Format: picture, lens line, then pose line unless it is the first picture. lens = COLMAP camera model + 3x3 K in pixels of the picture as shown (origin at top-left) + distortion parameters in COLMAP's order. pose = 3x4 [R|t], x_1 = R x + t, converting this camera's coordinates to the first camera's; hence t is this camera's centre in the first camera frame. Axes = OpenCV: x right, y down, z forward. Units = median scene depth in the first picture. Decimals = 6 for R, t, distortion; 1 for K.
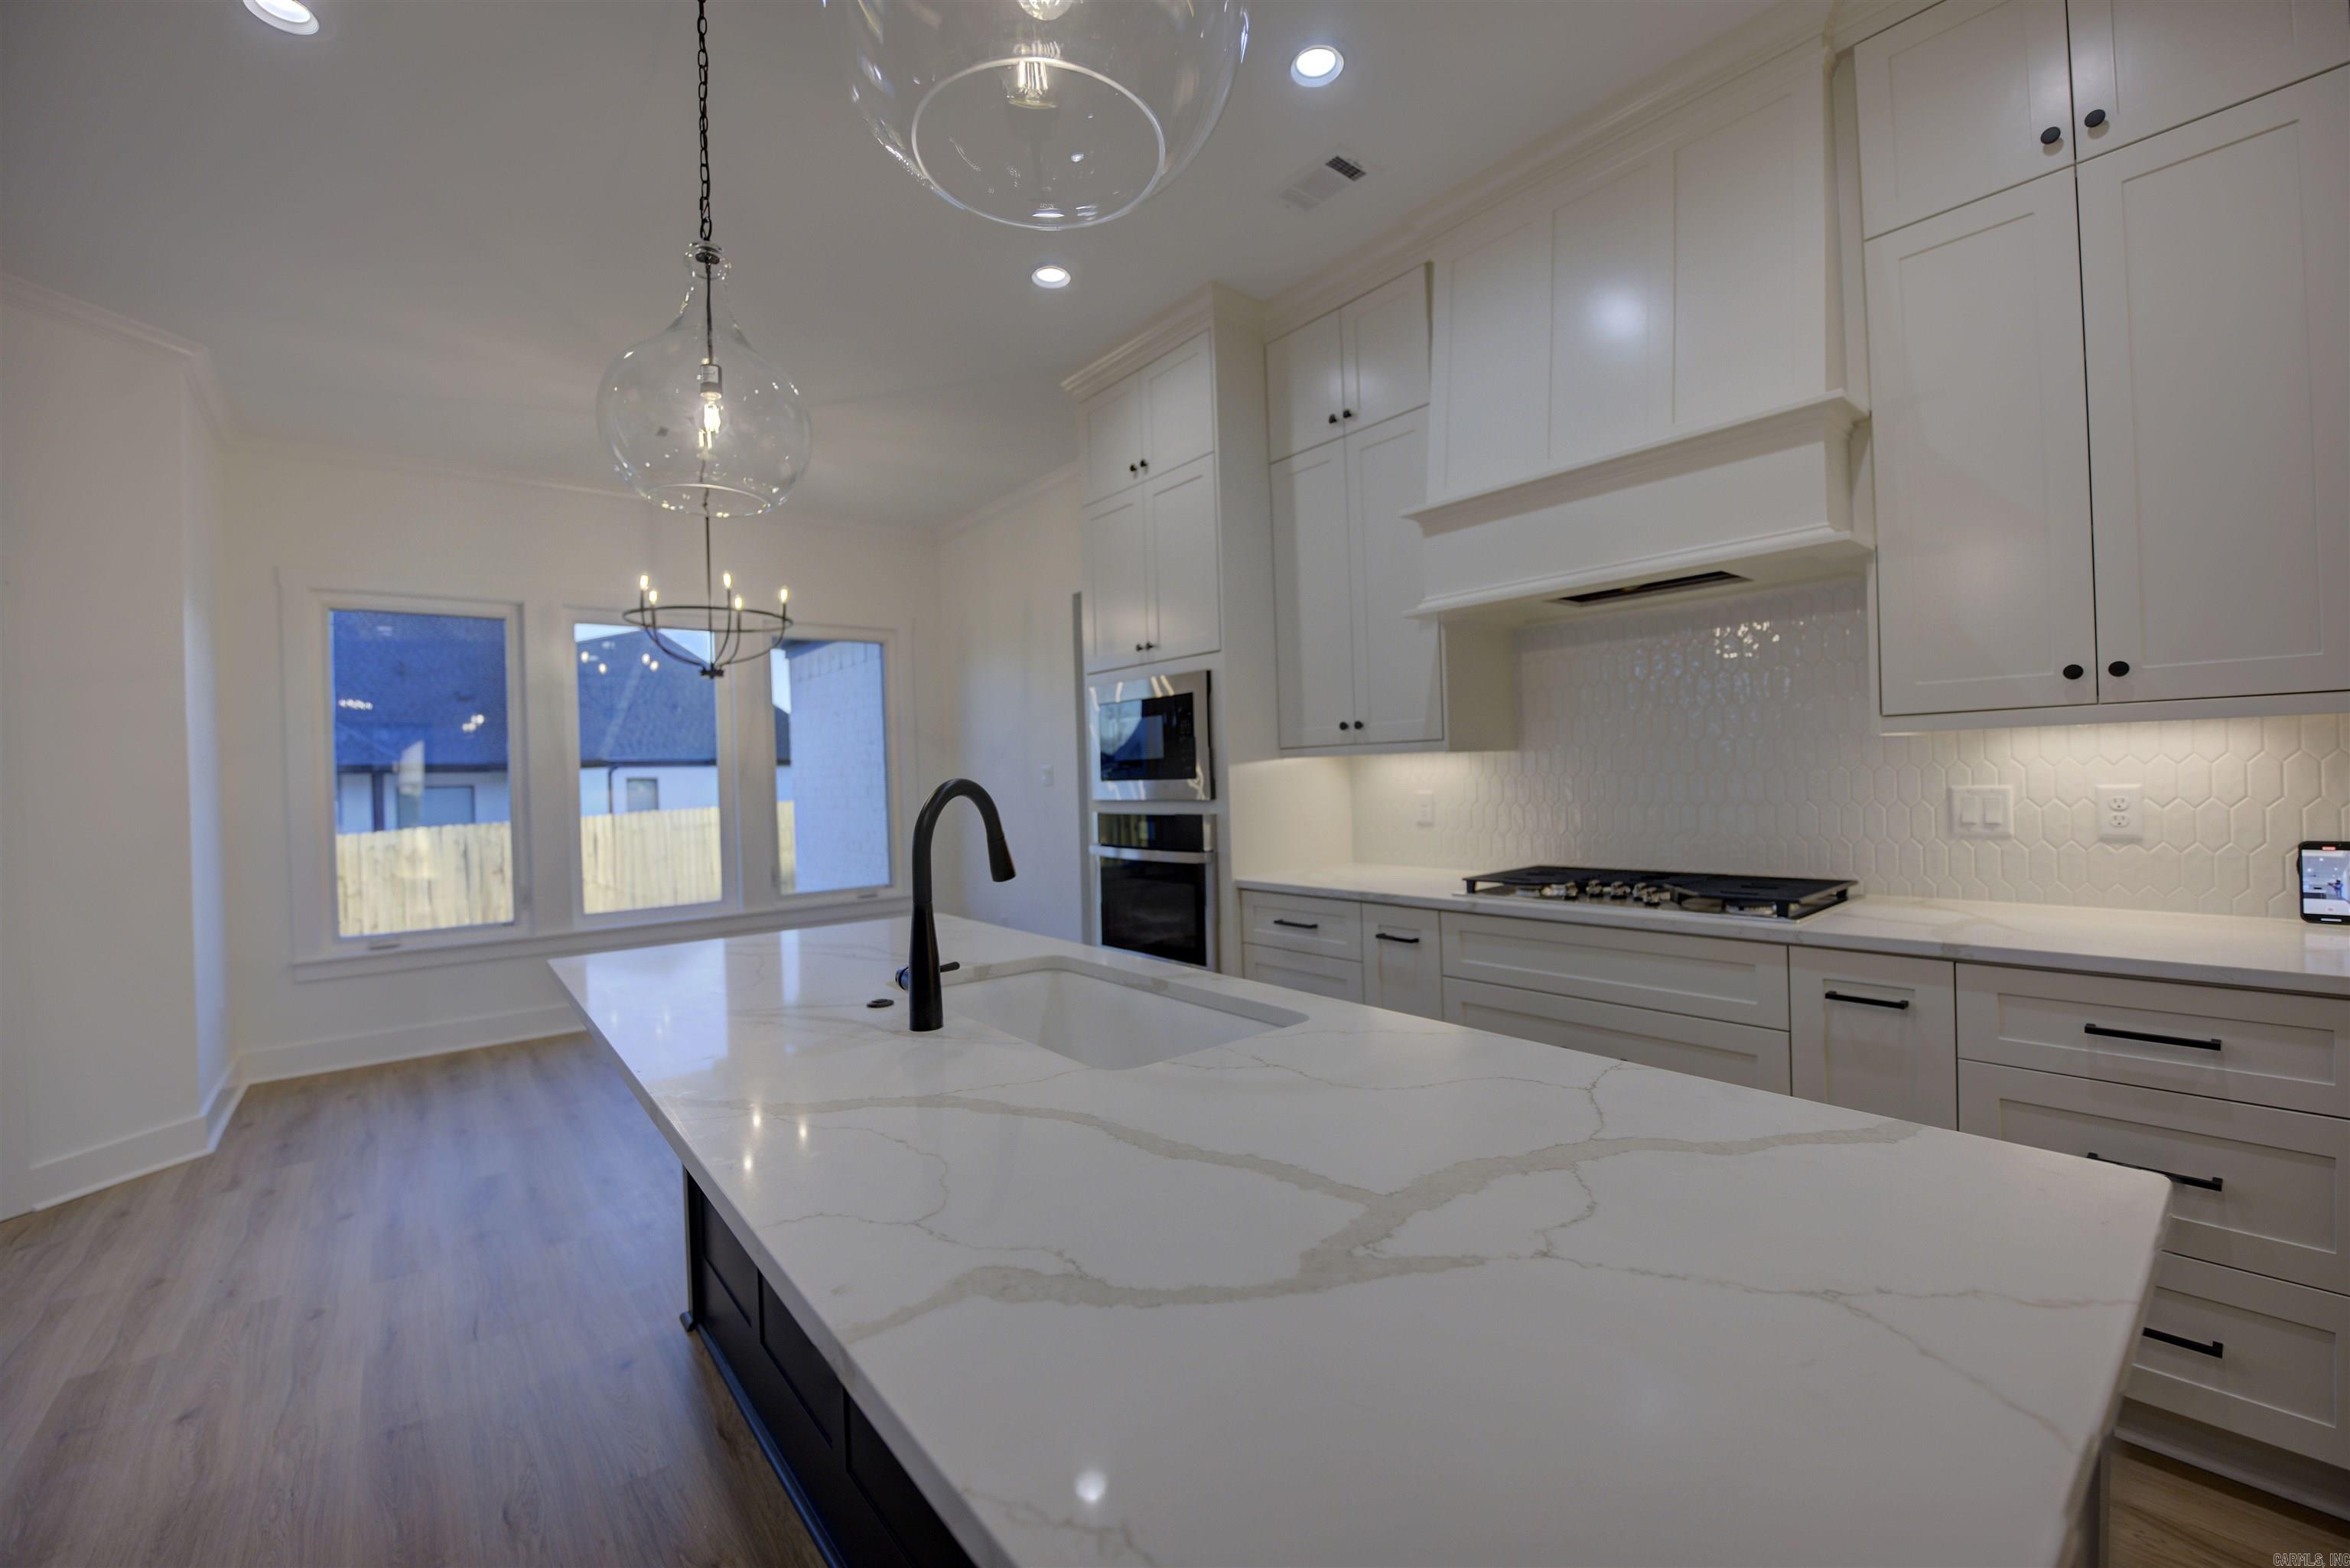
lens RADIAL K [[947.5, 0, 1177.9], [0, 947.5, 780.2], [0, 0, 1]] dist [-0.023274, 0.000554]
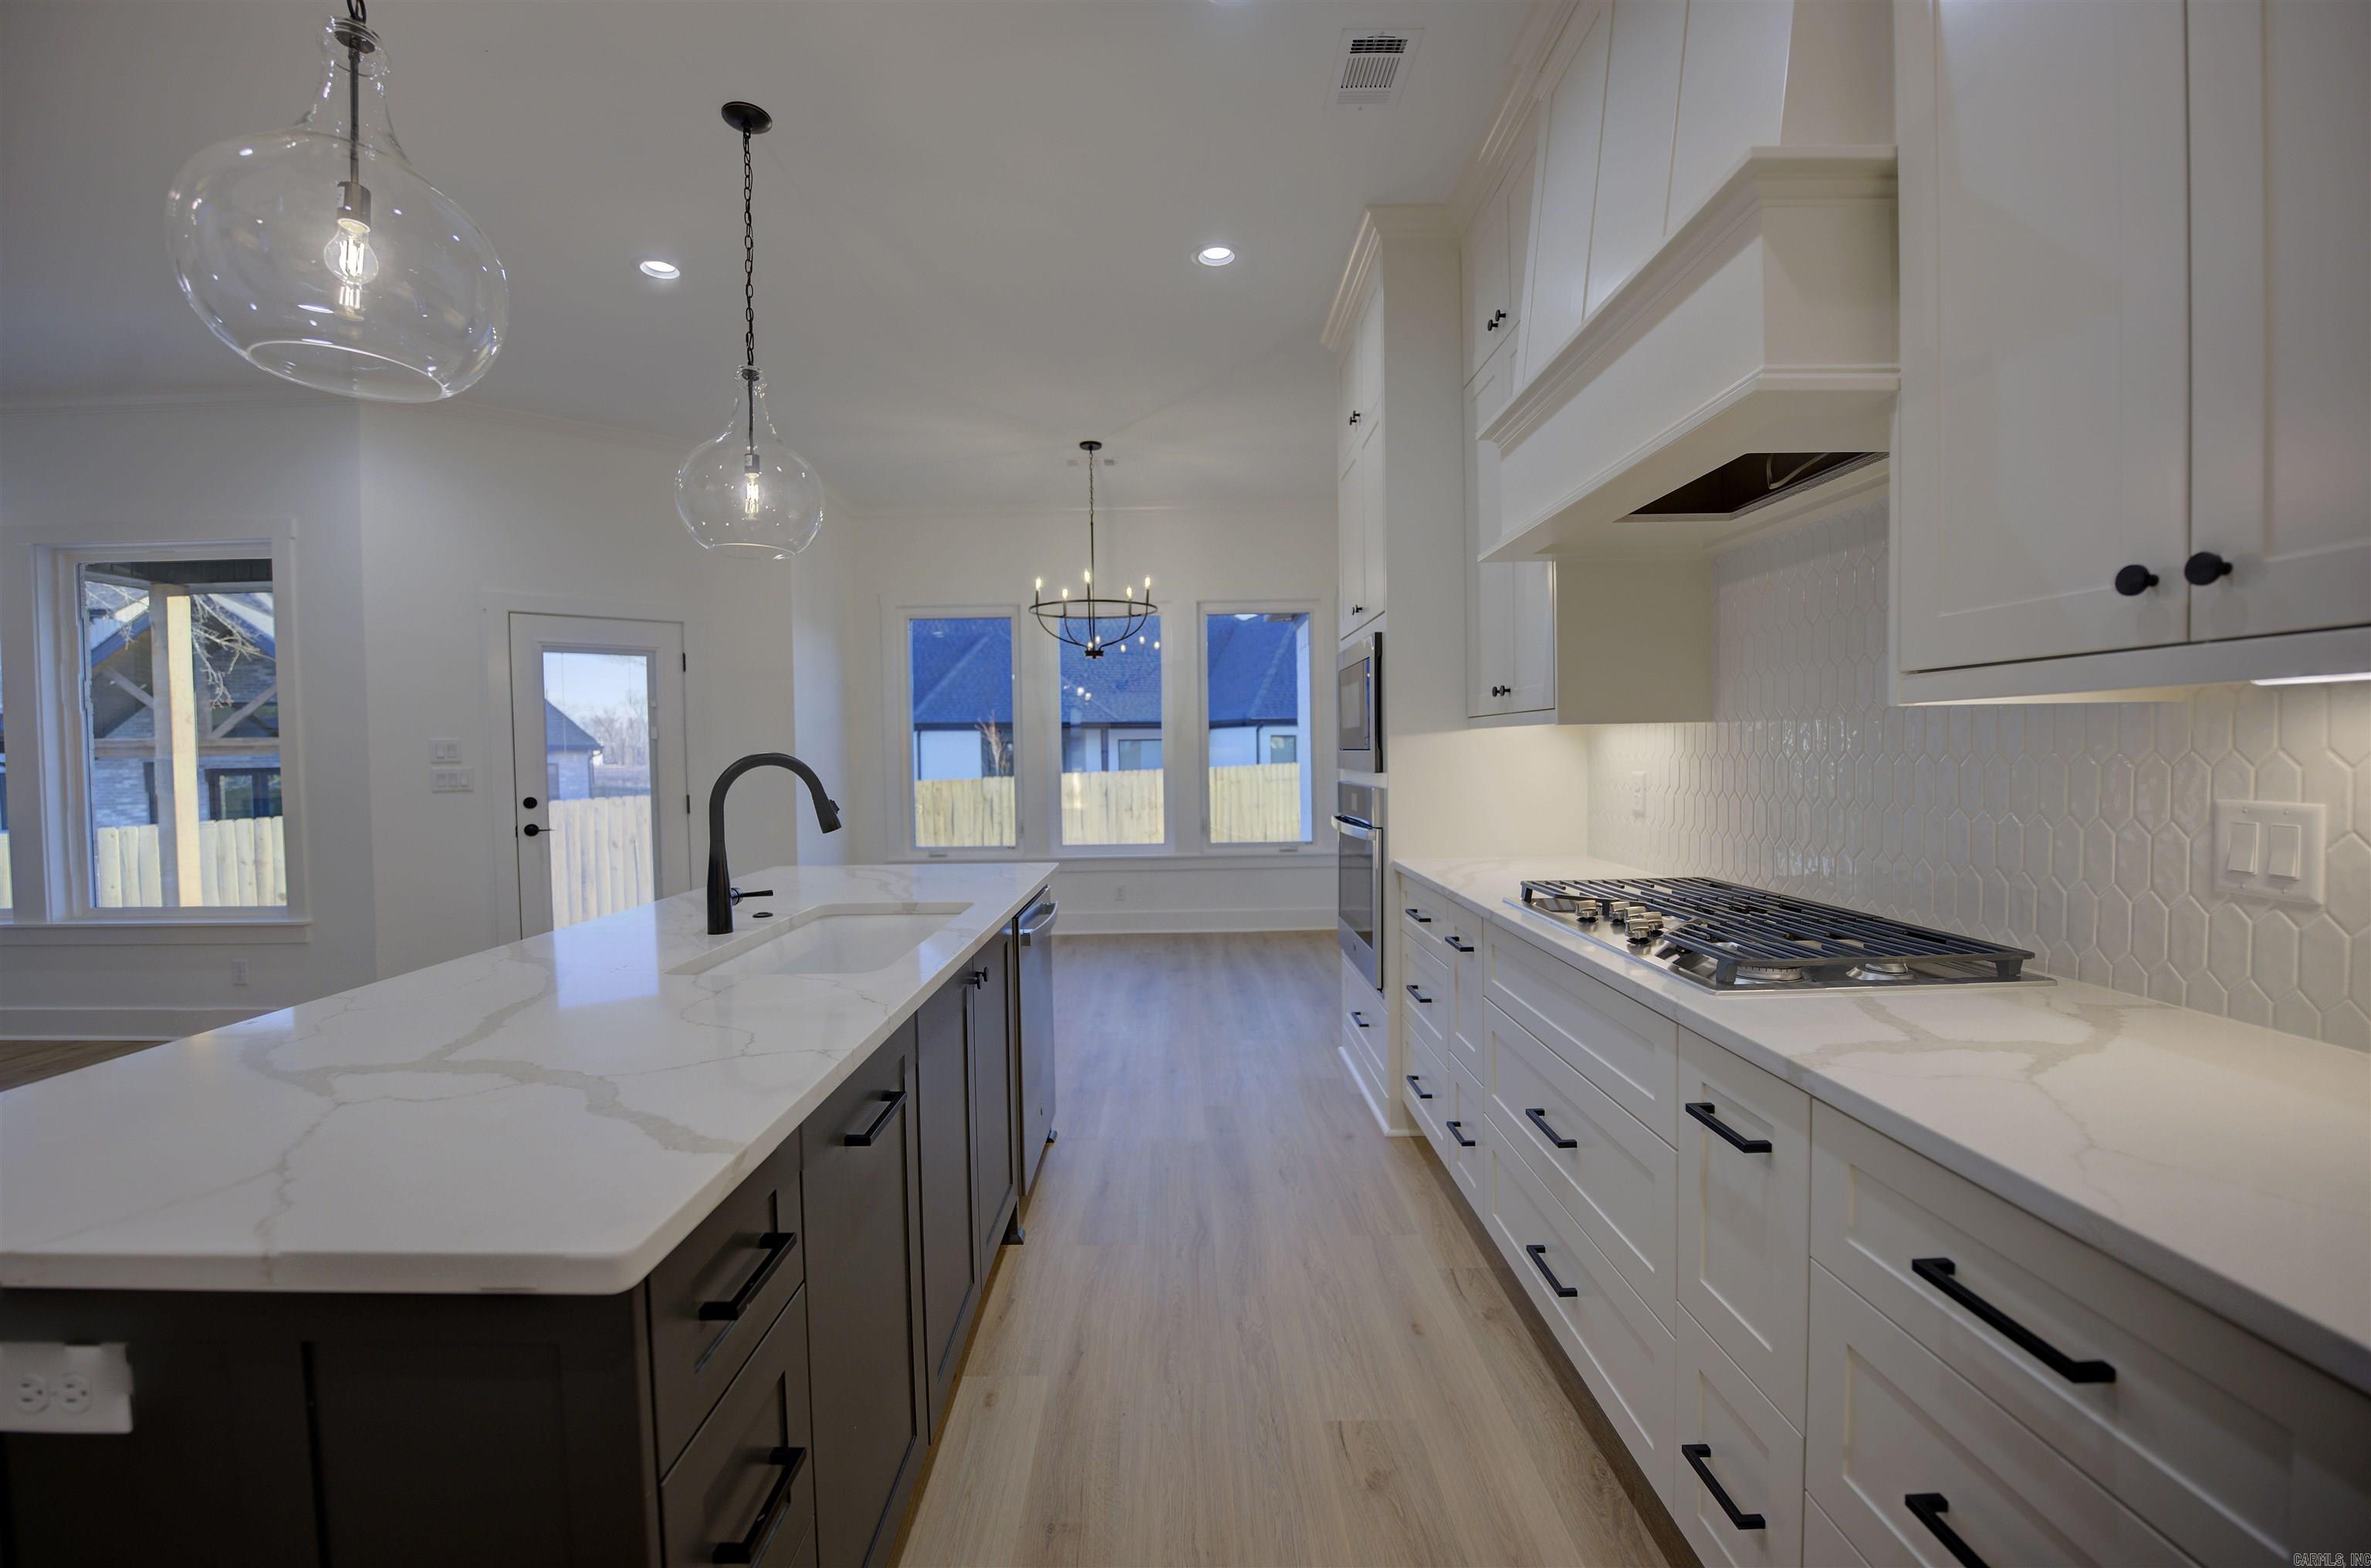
lens RADIAL K [[954.3, 0, 1176.3], [0, 954.3, 779.7], [0, 0, 1]] dist [-0.023294, 0.000655]
pose [[0.771318, 0.039779, -0.635206, 0.512388], [-0.012216, 0.998786, 0.047715, -0.016046], [0.636333, -0.029044, 0.770868, 0.165277]]
